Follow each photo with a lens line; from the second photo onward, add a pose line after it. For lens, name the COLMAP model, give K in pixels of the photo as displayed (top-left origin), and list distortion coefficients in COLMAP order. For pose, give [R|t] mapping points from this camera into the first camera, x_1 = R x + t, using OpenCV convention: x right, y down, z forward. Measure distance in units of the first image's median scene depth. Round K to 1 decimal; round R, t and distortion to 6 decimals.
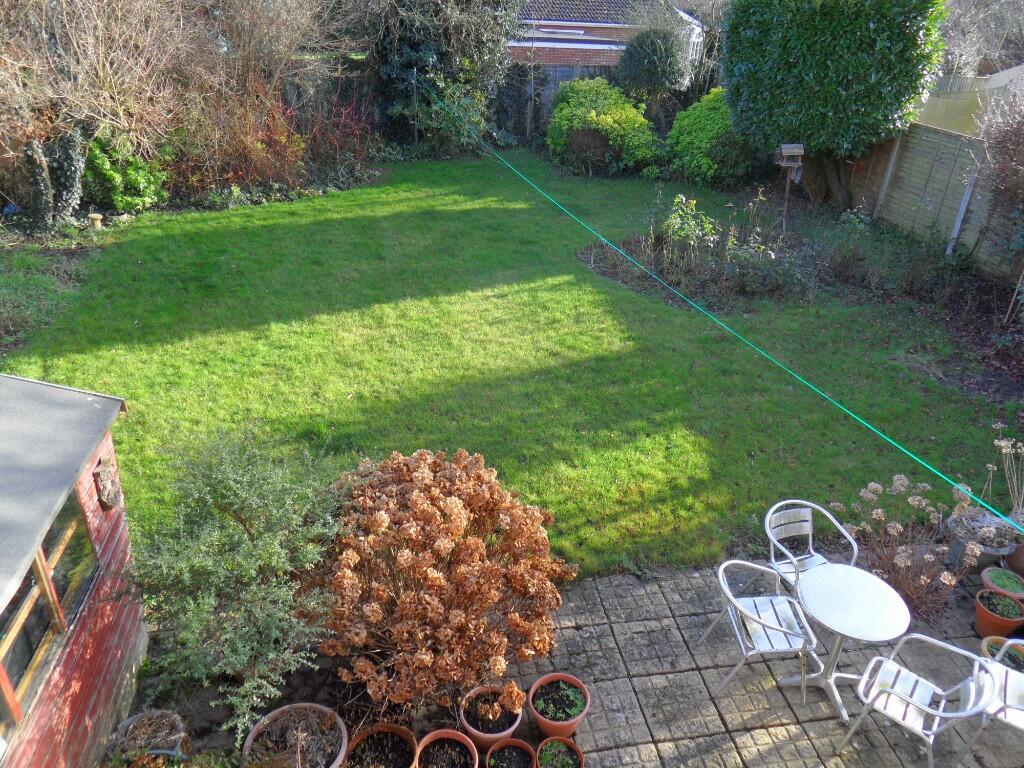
lens RADIAL K [[755.3, 0, 509.2], [0, 755.3, 387.3], [0, 0, 1]] dist [-0.027443, 0.024672]
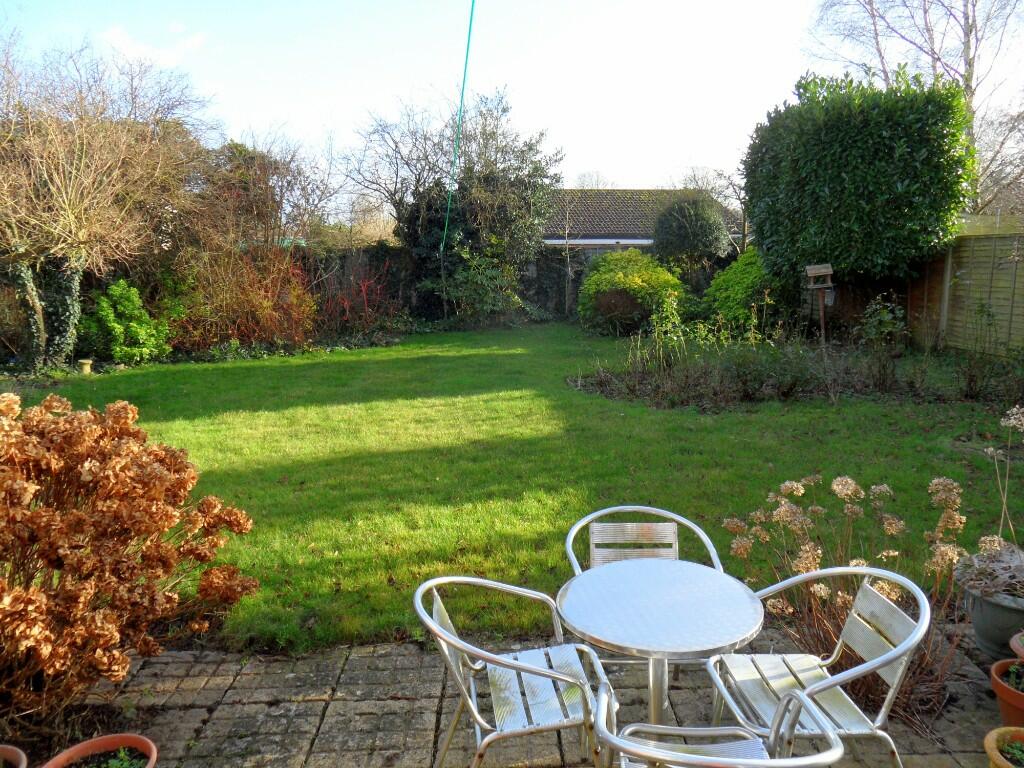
lens RADIAL K [[755.3, 0, 509.9], [0, 755.3, 384.4], [0, 0, 1]] dist [-0.027443, 0.024672]
pose [[0.986934, -0.036021, -0.157046, 0.156528], [-0.016989, 0.945993, -0.323742, 0.110630], [0.160226, 0.322180, 0.933021, 0.159688]]
